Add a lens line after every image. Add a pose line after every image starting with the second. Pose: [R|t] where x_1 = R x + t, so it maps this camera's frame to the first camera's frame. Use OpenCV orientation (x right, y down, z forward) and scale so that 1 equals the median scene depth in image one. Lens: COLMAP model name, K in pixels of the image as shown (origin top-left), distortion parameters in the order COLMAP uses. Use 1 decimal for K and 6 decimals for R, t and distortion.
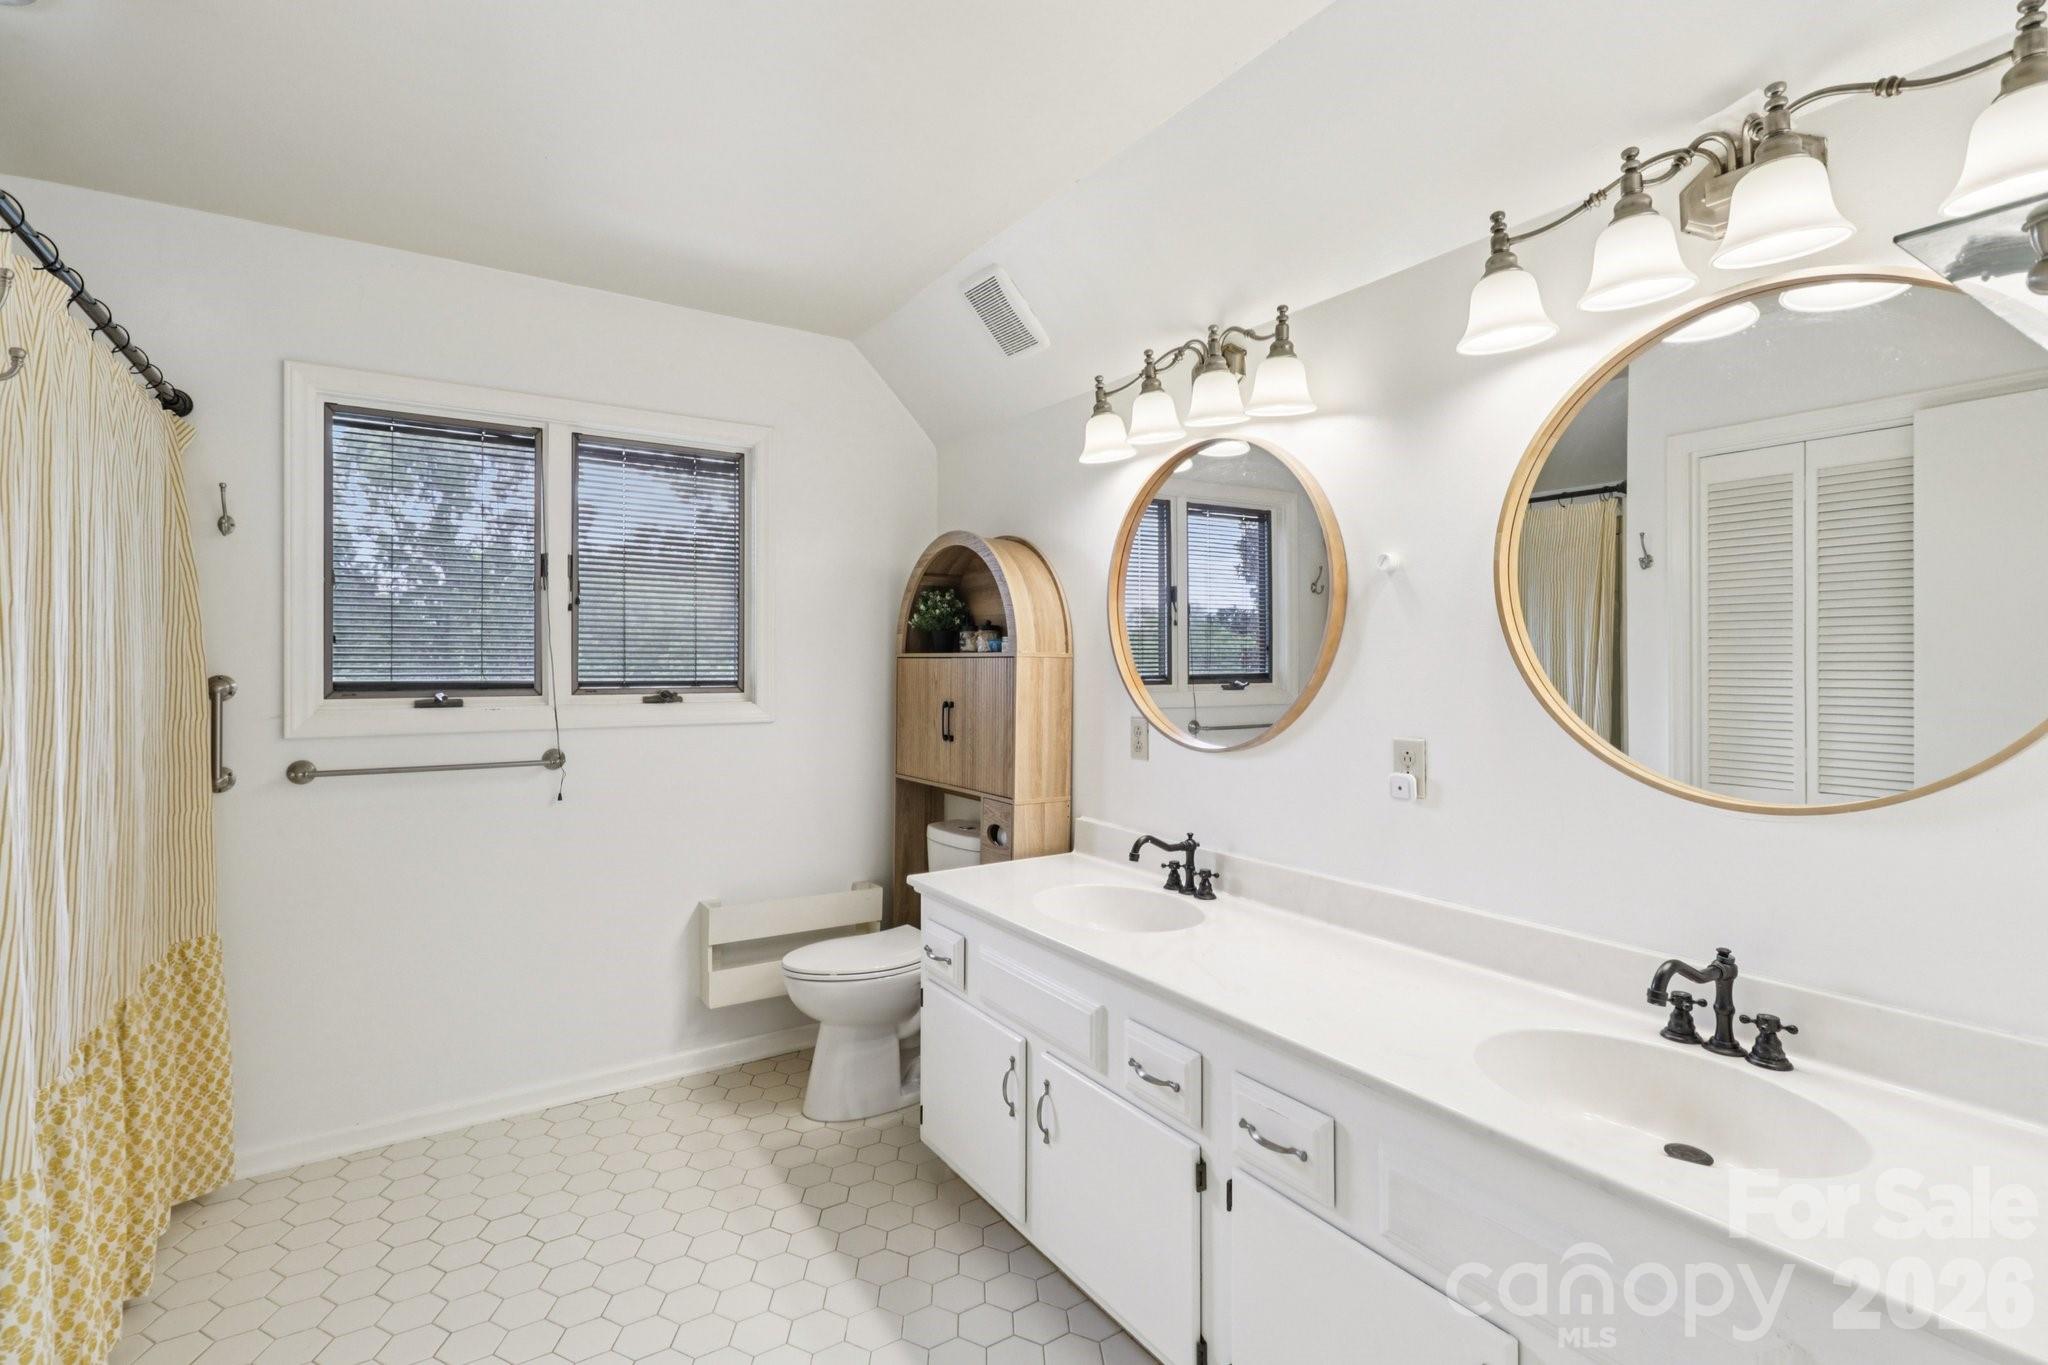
lens RADIAL K [[942.8, 0, 1034.5], [0, 942.8, 668.8], [0, 0, 1]] dist [0.001827, -0.000195]
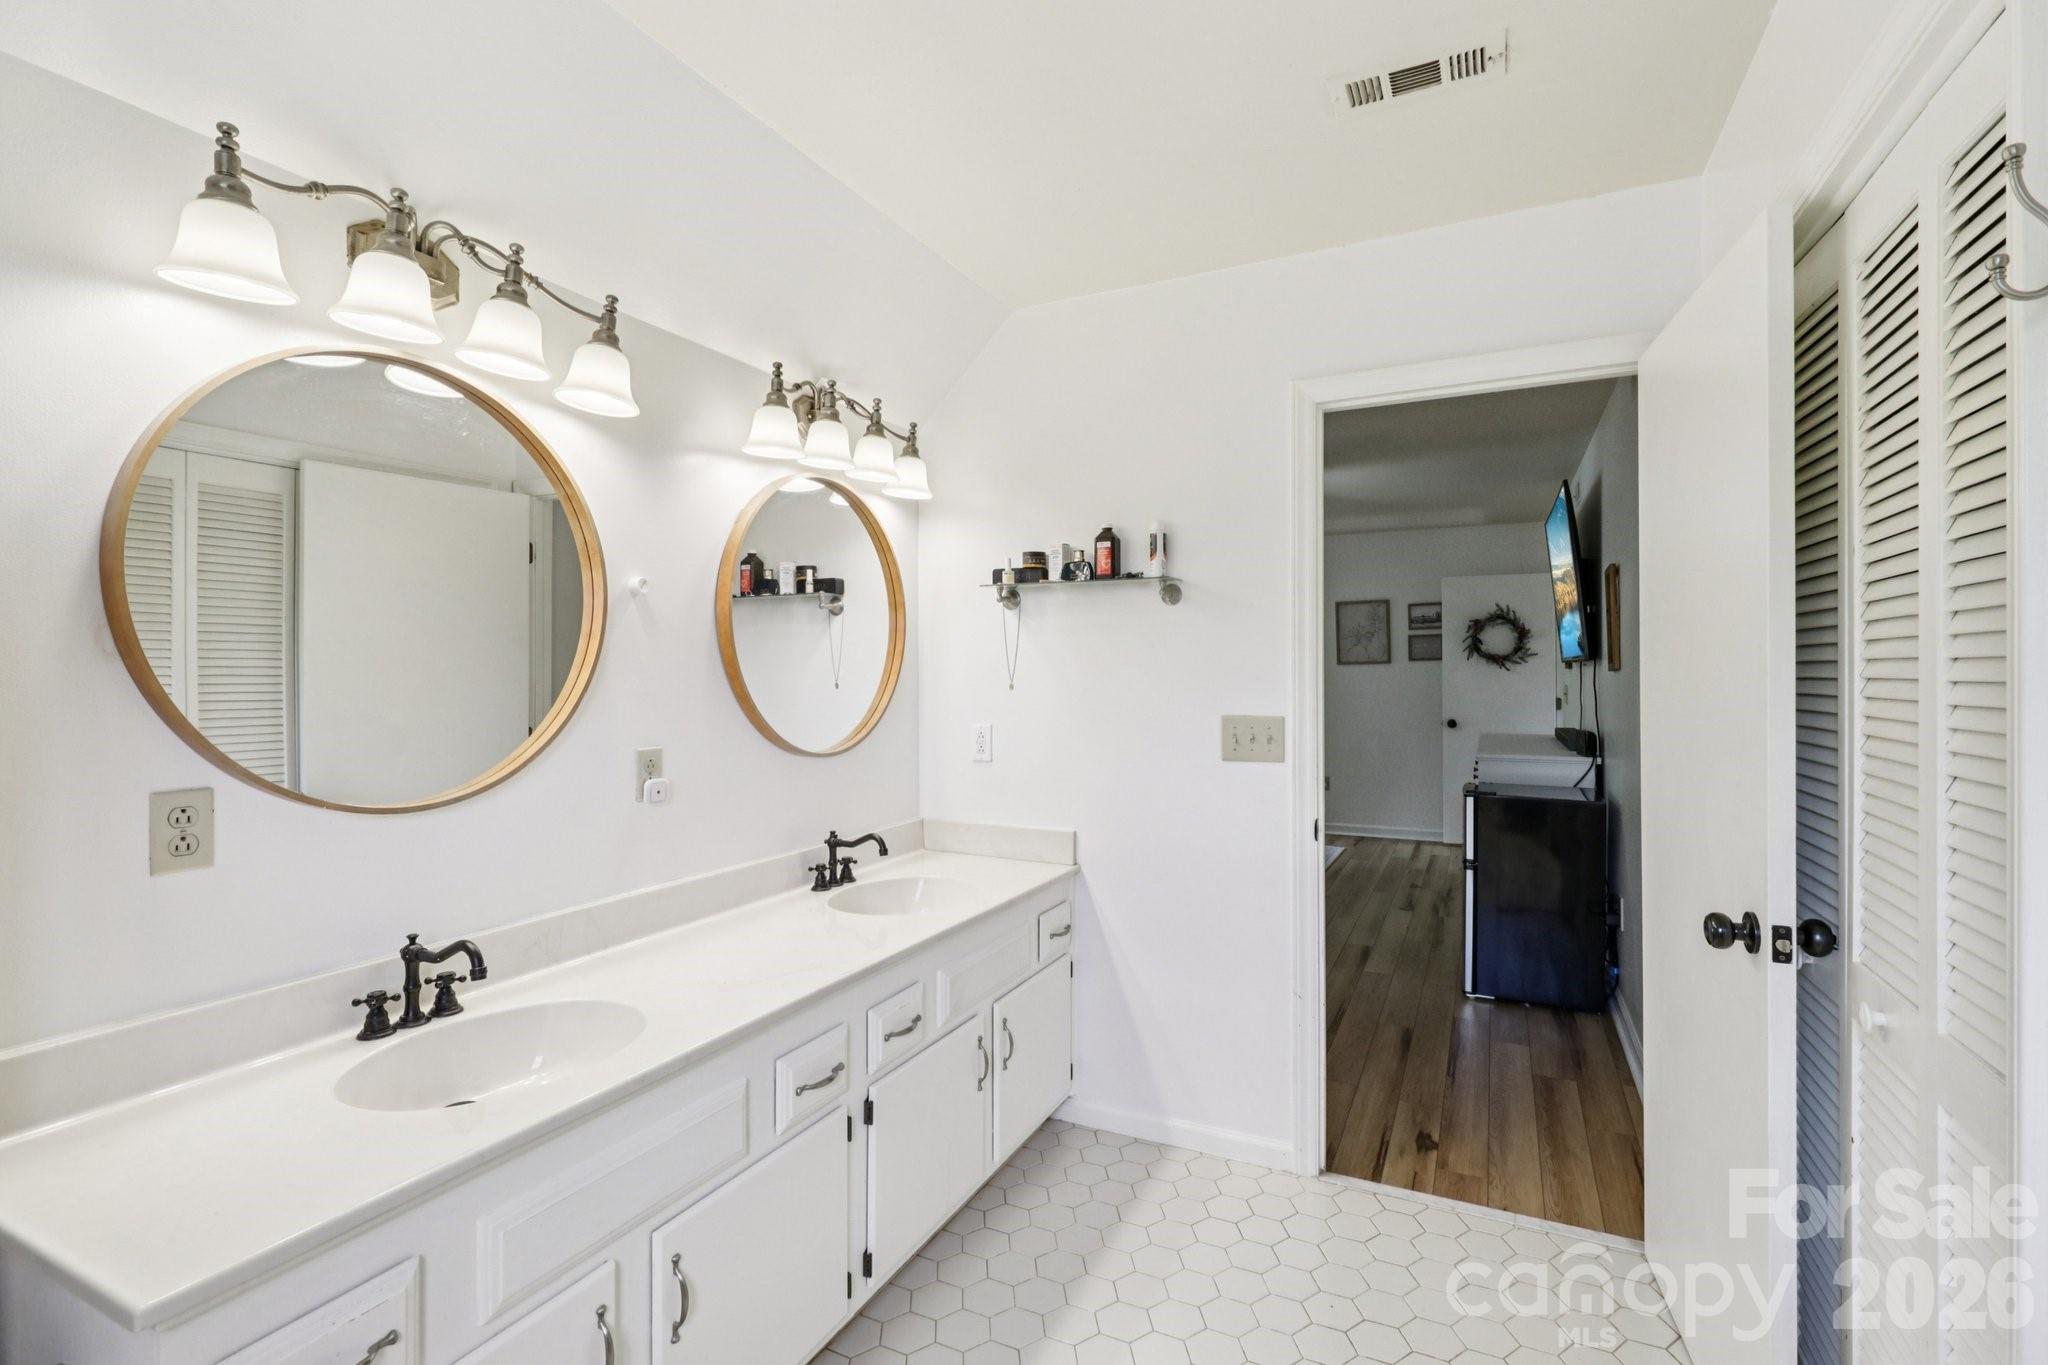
lens RADIAL K [[942.8, 0, 1034.5], [0, 942.8, 668.8], [0, 0, 1]] dist [0.001827, -0.000195]
pose [[-0.513186, 0.007767, 0.858242, -0.754250], [0.011695, 0.999929, -0.002057, -0.010329], [-0.858198, 0.008981, -0.513241, 1.132904]]
